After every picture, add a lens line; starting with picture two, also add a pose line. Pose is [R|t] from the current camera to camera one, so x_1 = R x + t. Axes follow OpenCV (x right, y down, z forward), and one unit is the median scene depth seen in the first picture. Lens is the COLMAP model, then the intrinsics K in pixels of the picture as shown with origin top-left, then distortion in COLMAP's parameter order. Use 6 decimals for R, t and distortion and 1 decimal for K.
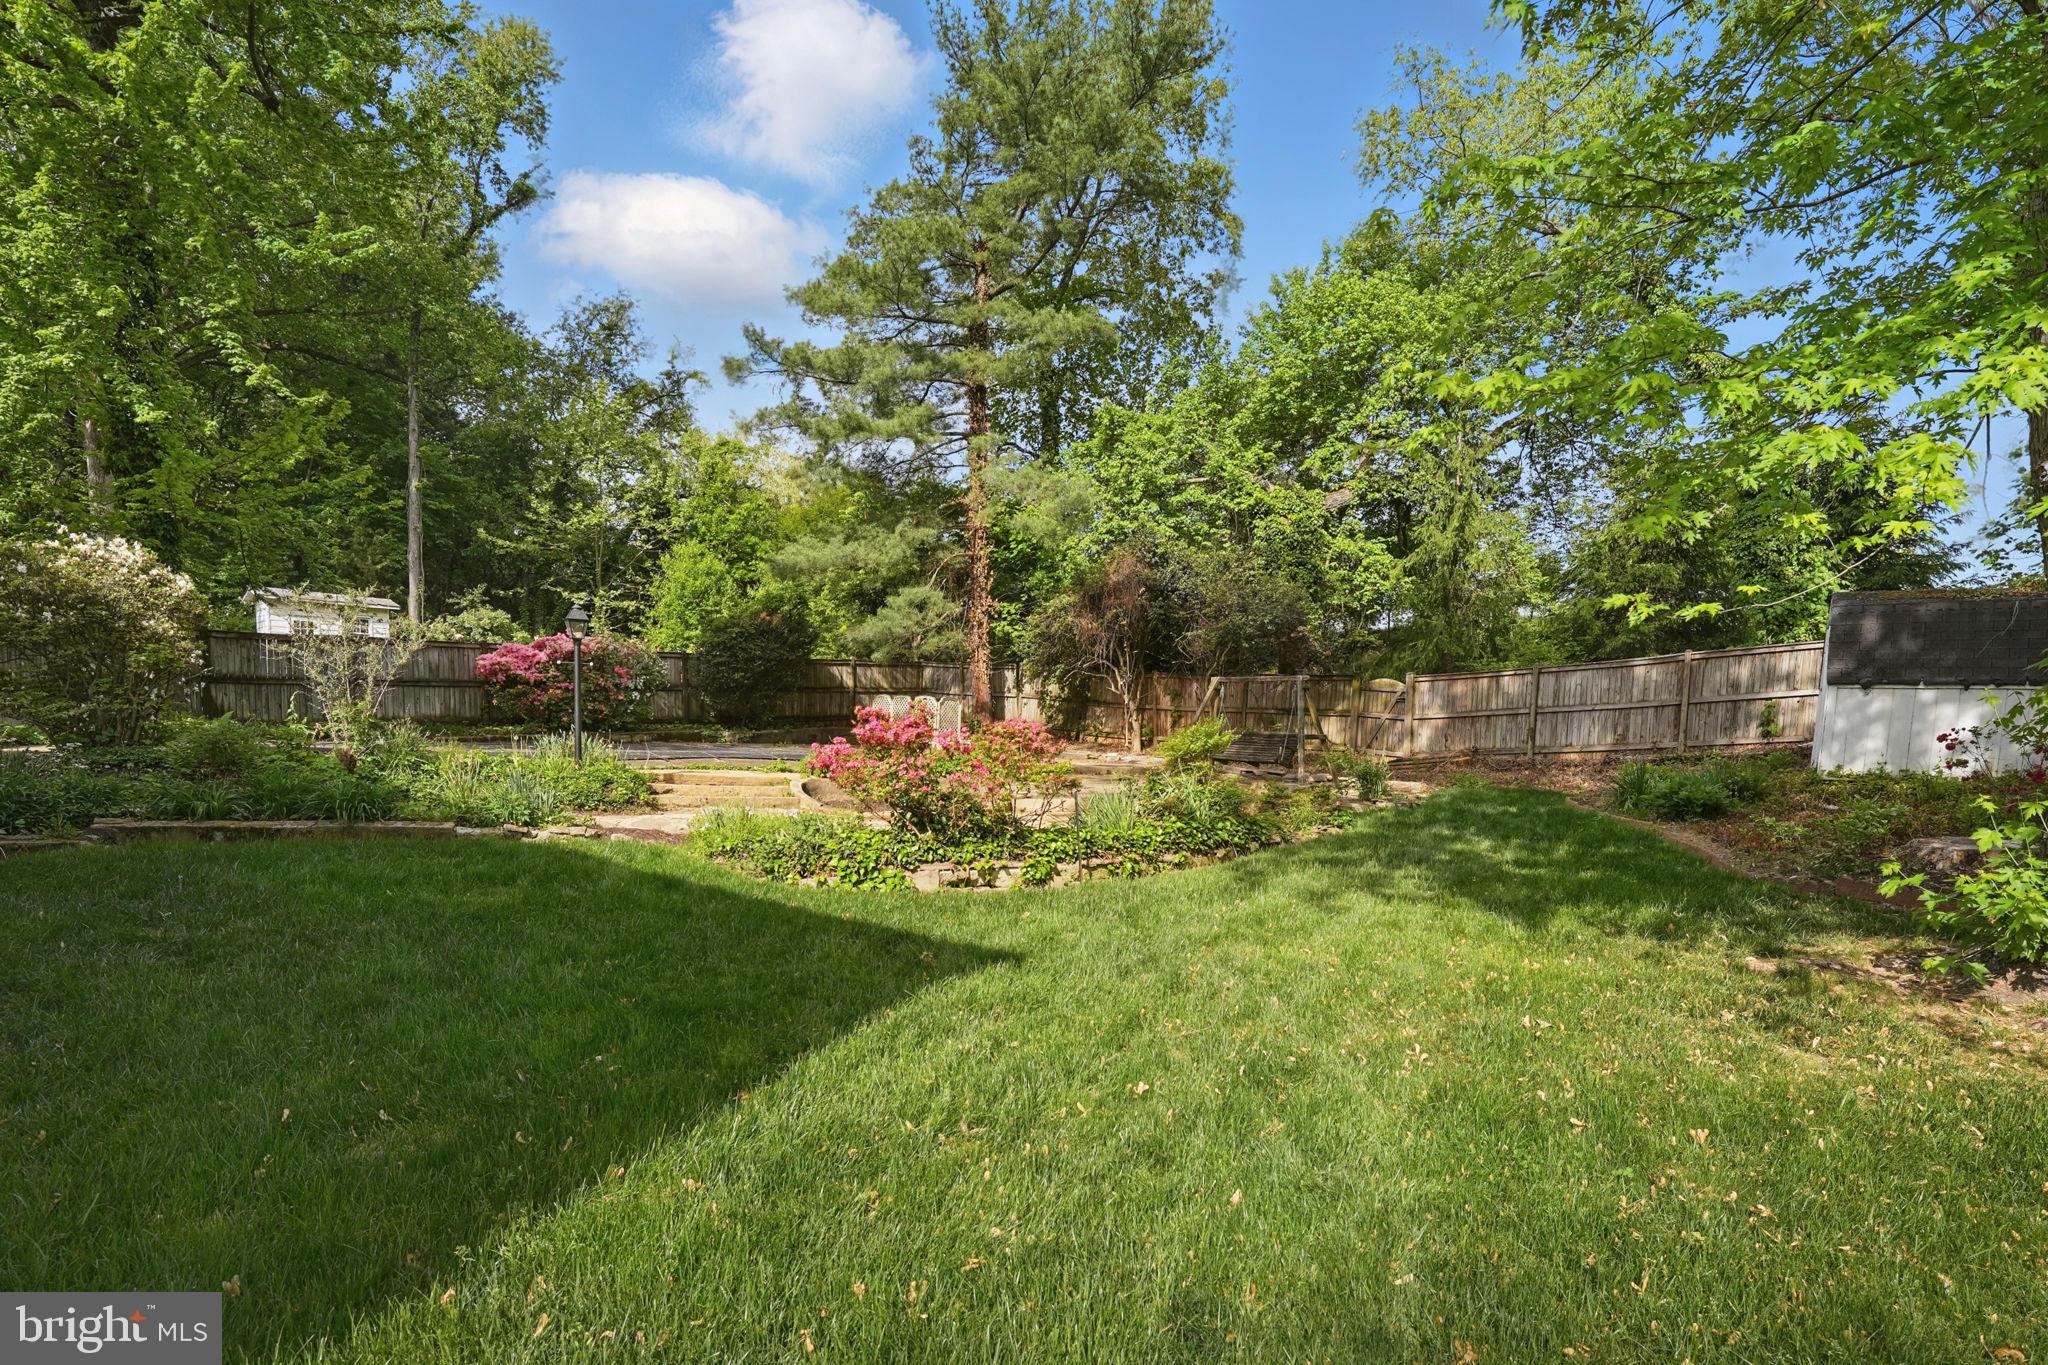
lens RADIAL K [[842.5, 0, 1020.5], [0, 842.5, 699.8], [0, 0, 1]] dist [-0.028108, 0.002146]
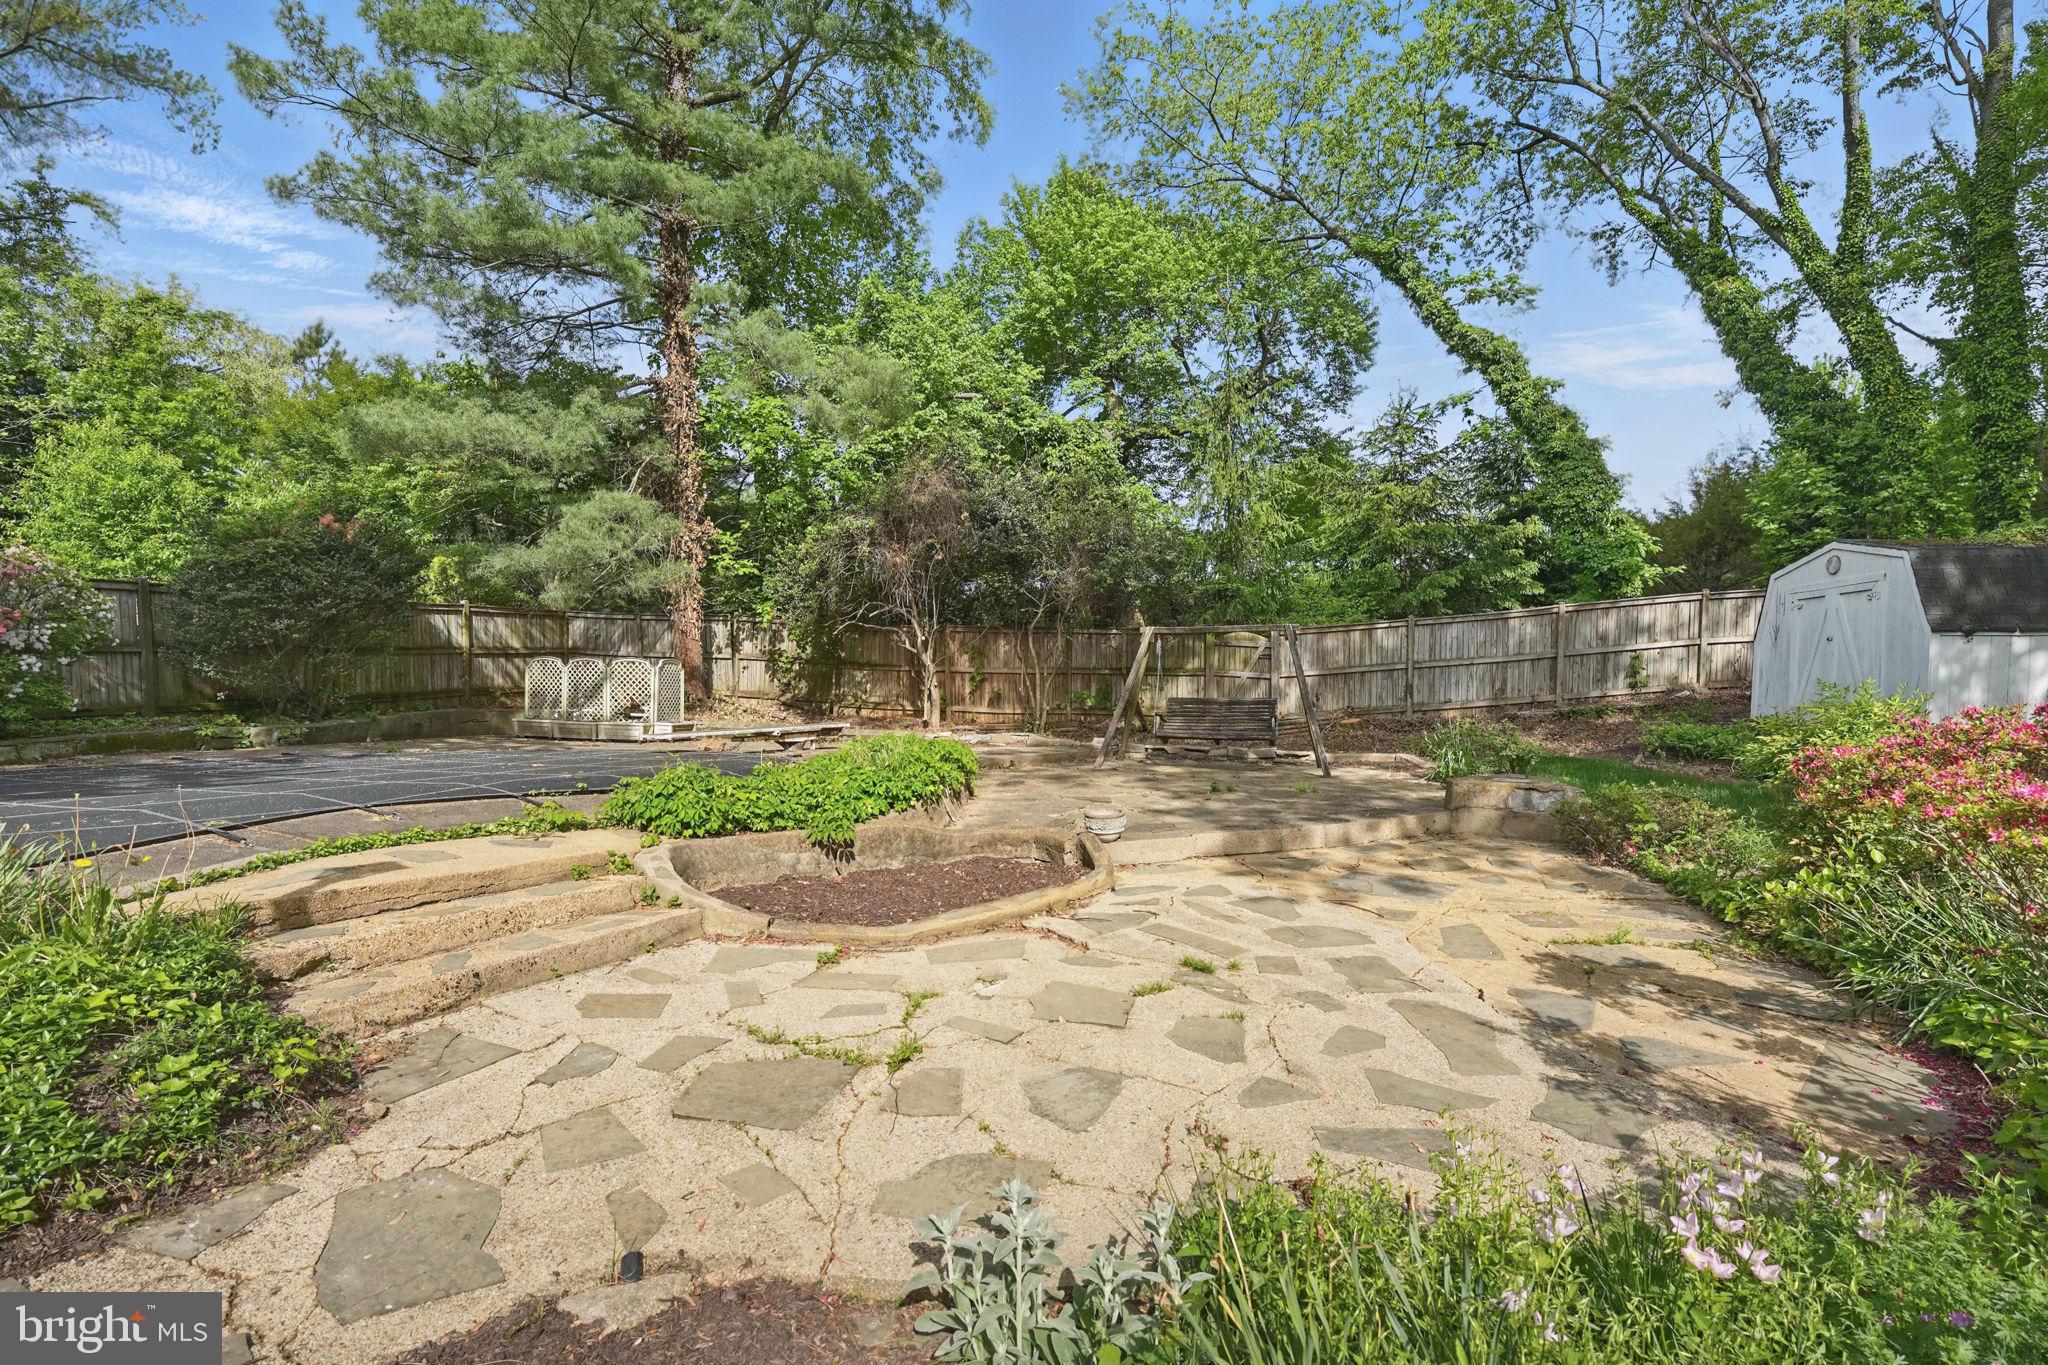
lens RADIAL K [[842.5, 0, 1034.1], [0, 842.5, 670.3], [0, 0, 1]] dist [-0.028108, 0.002146]
pose [[0.881023, -0.017592, 0.472746, -0.142295], [0.012541, 0.999826, 0.013834, -0.000133], [-0.472907, -0.006259, 0.881090, 0.263770]]
